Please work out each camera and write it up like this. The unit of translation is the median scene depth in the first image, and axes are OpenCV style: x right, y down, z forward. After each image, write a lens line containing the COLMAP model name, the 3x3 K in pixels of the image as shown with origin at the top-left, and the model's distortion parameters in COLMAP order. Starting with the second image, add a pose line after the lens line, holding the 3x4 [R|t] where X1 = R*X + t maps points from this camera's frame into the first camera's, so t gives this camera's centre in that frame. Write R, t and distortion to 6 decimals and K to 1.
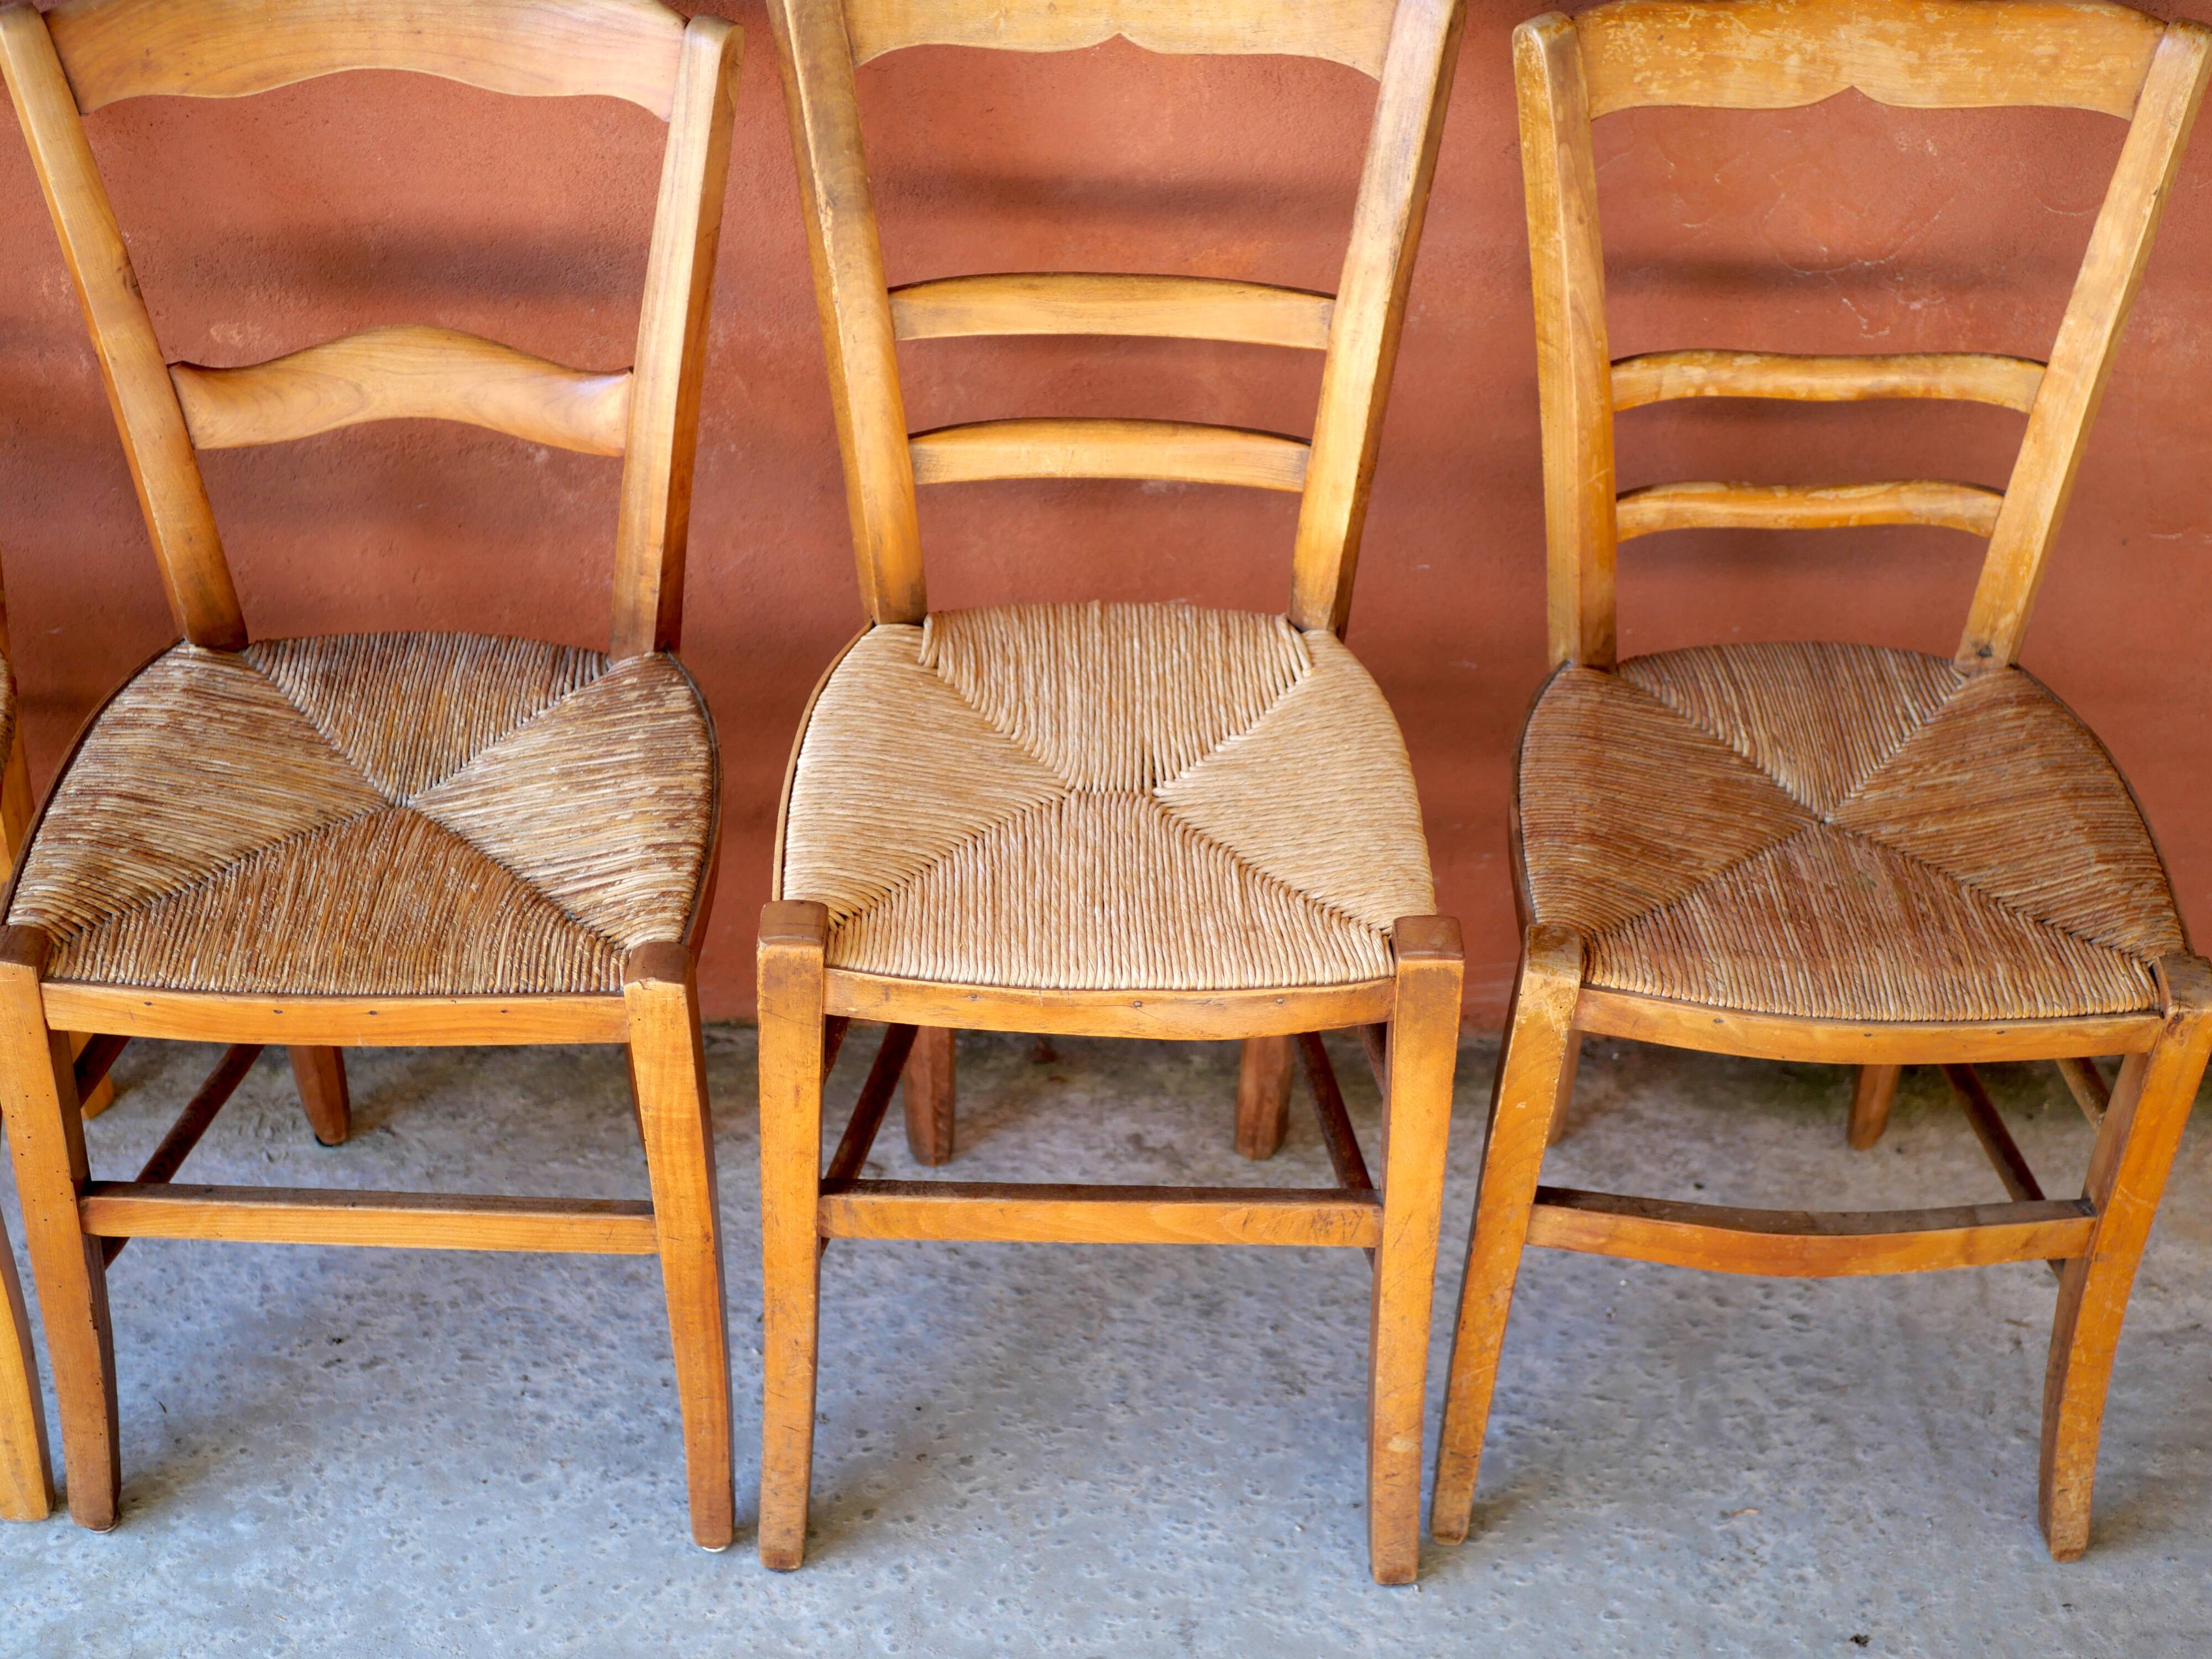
lens RADIAL K [[3362.9, 0, 1128.0], [0, 3362.9, 829.2], [0, 0, 1]] dist [0.000833, 0.000000]
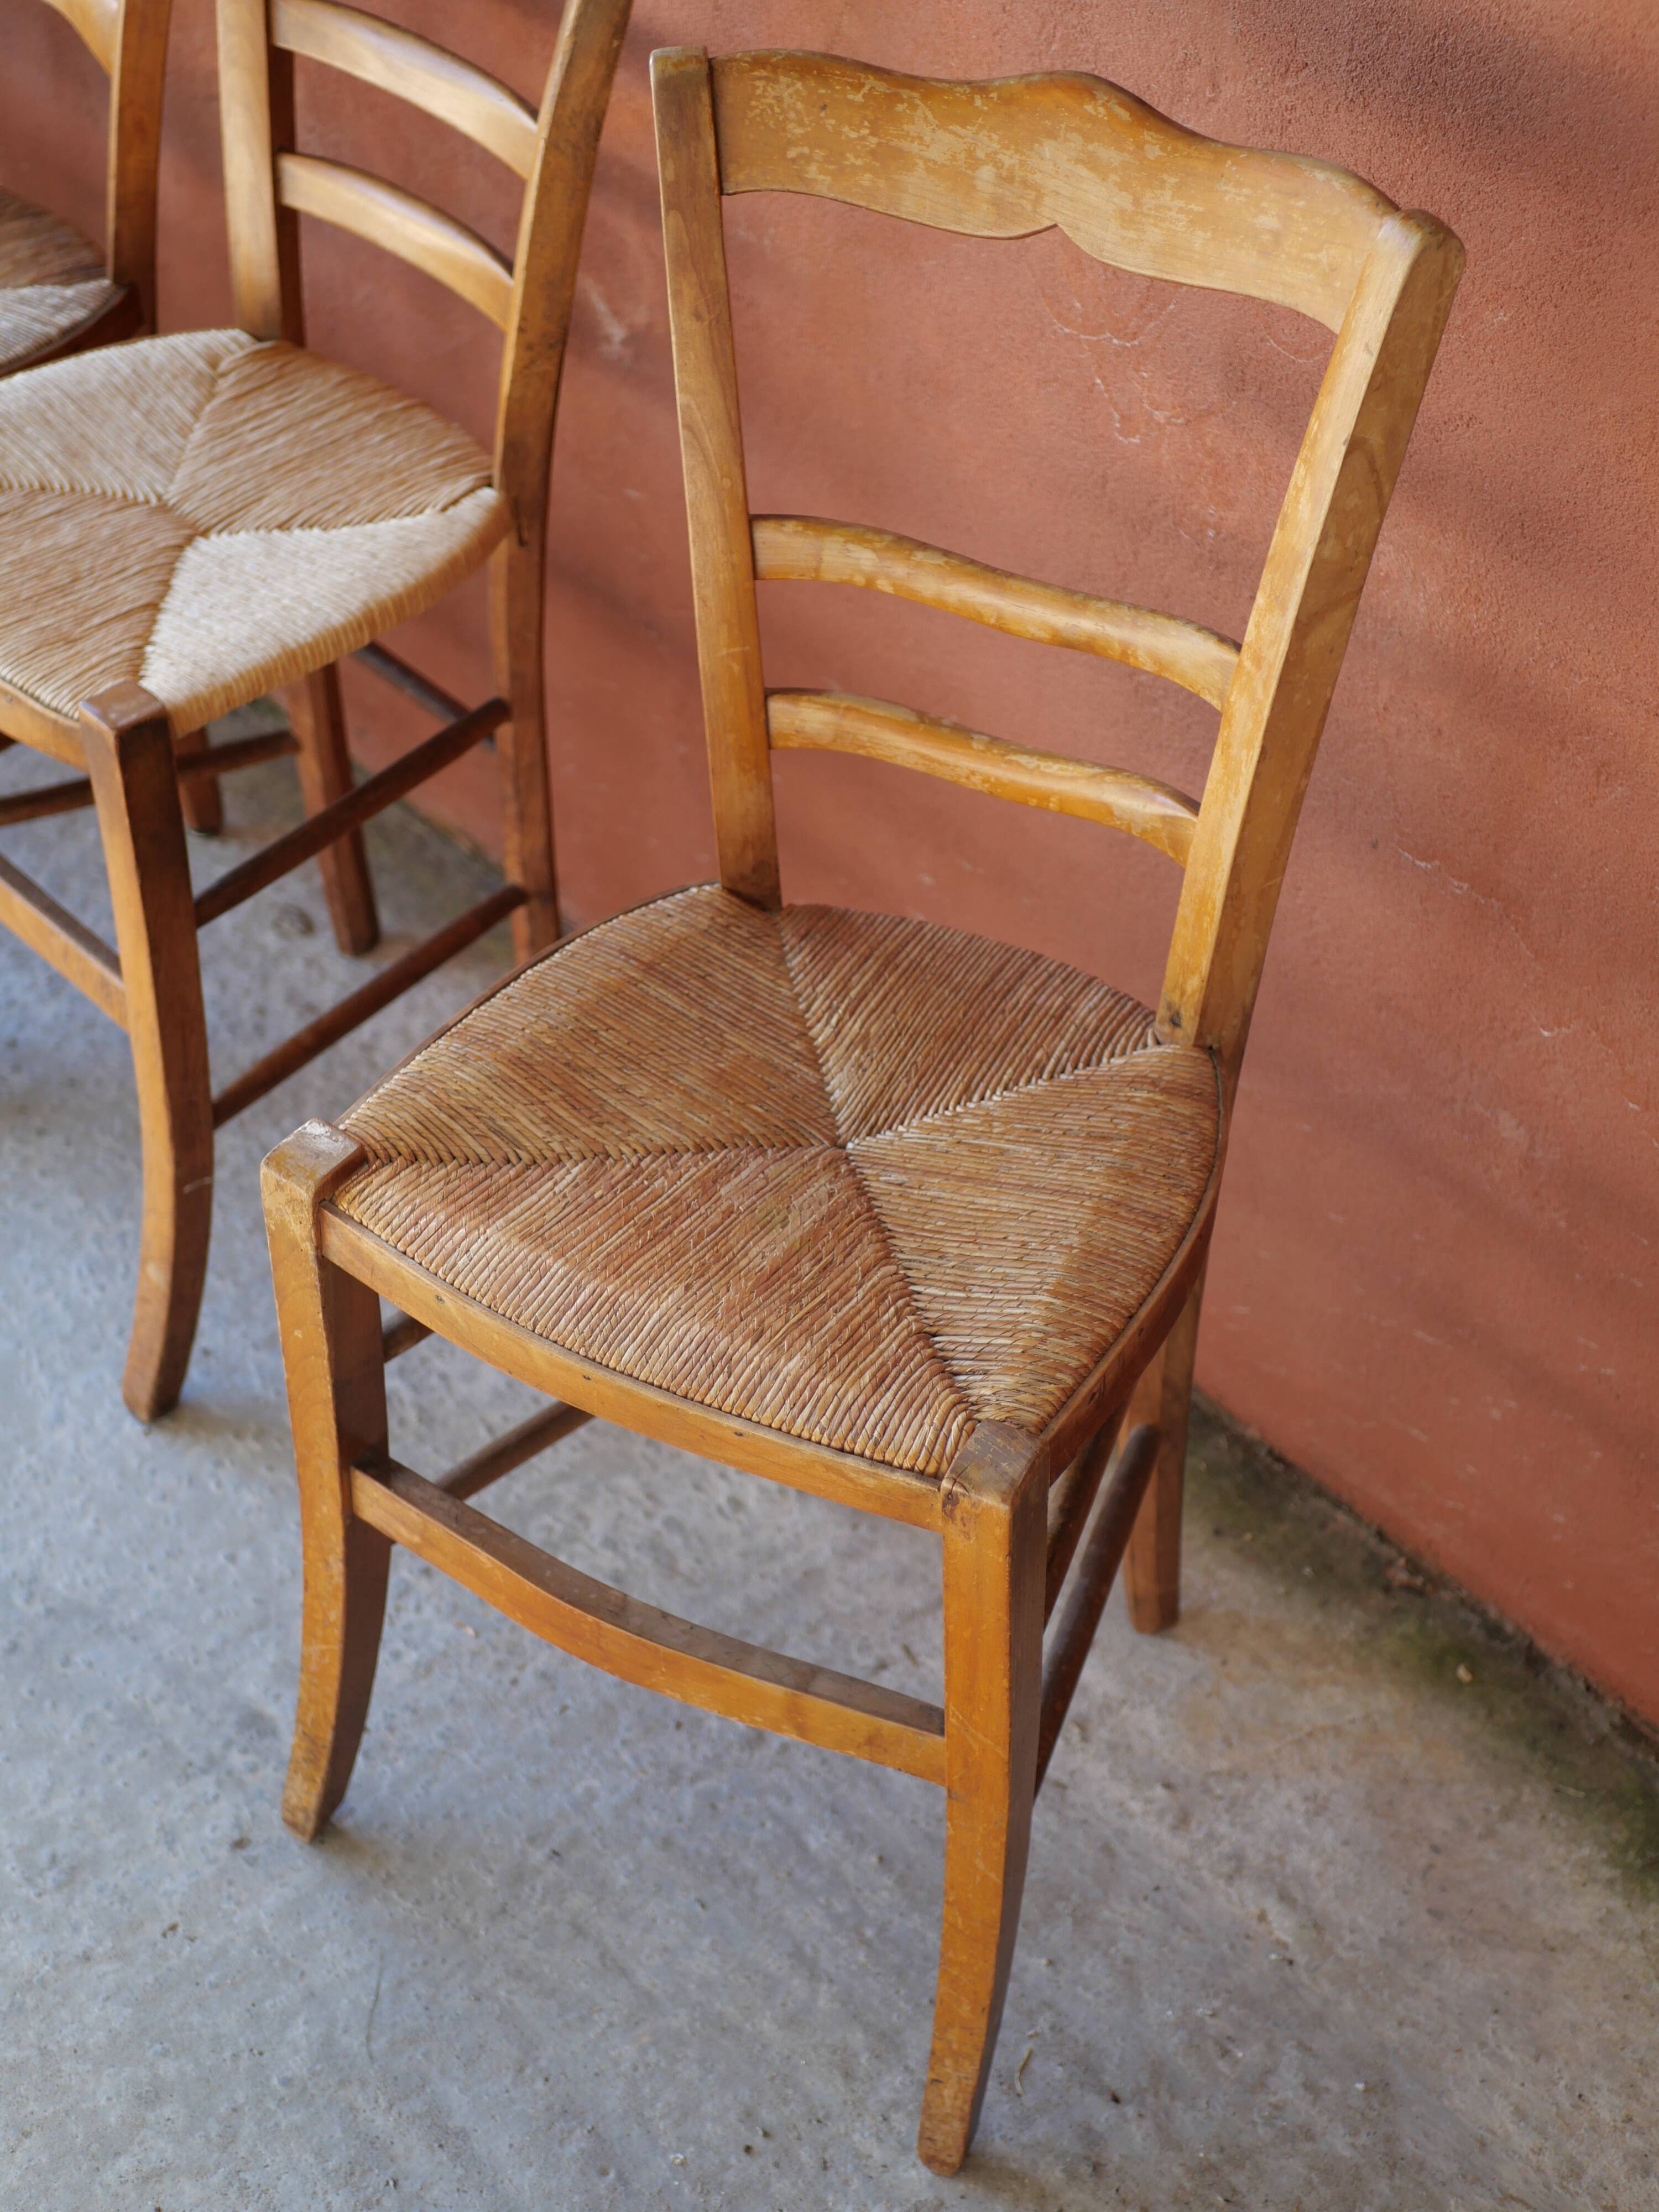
lens RADIAL K [[3362.9, 0, 848.7], [0, 3362.9, 1127.4], [0, 0, 1]] dist [0.000833, 0.000000]
pose [[0.865912, 0.309973, -0.392572, 0.514390], [-0.309520, 0.948581, 0.066276, -0.058914], [0.392930, 0.064120, 0.917330, 0.277627]]
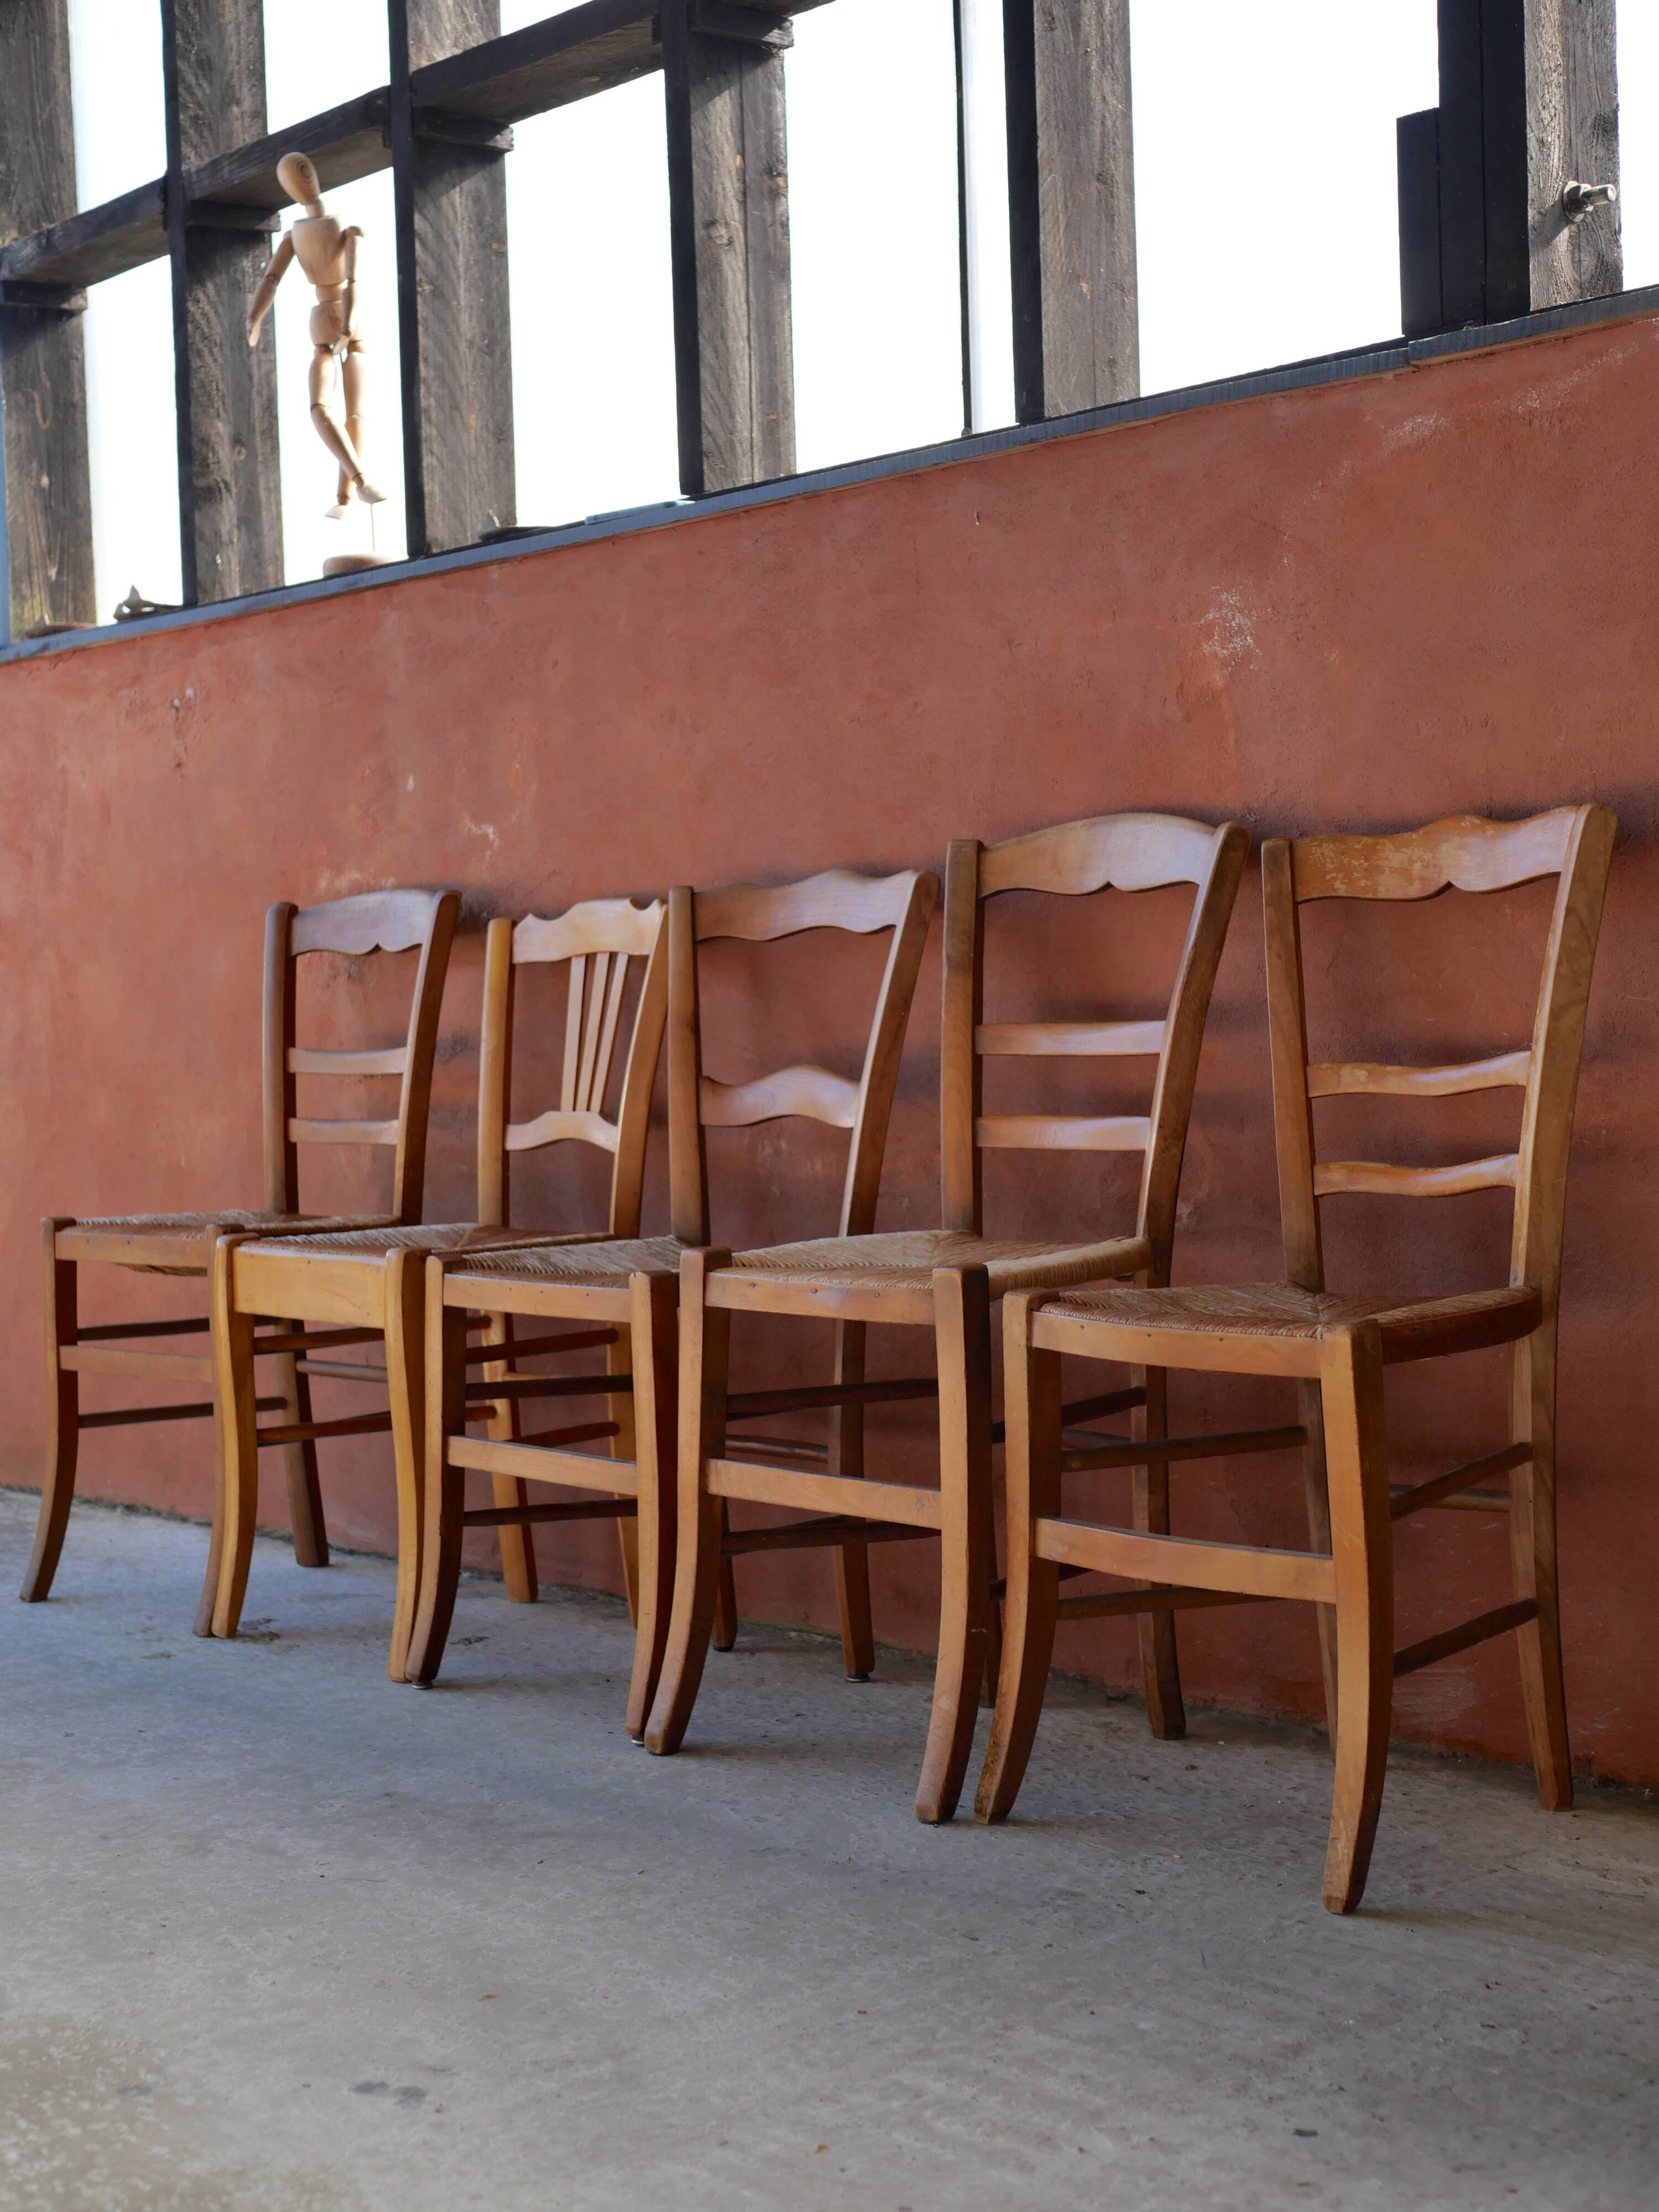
lens RADIAL K [[3362.9, 0, 838.7], [0, 3362.9, 1093.7], [0, 0, 1]] dist [0.000833, 0.000000]
pose [[0.659219, -0.025910, -0.751504, 1.133672], [-0.441585, 0.795584, -0.414788, 0.592402], [0.608632, 0.605289, 0.513023, 0.091880]]
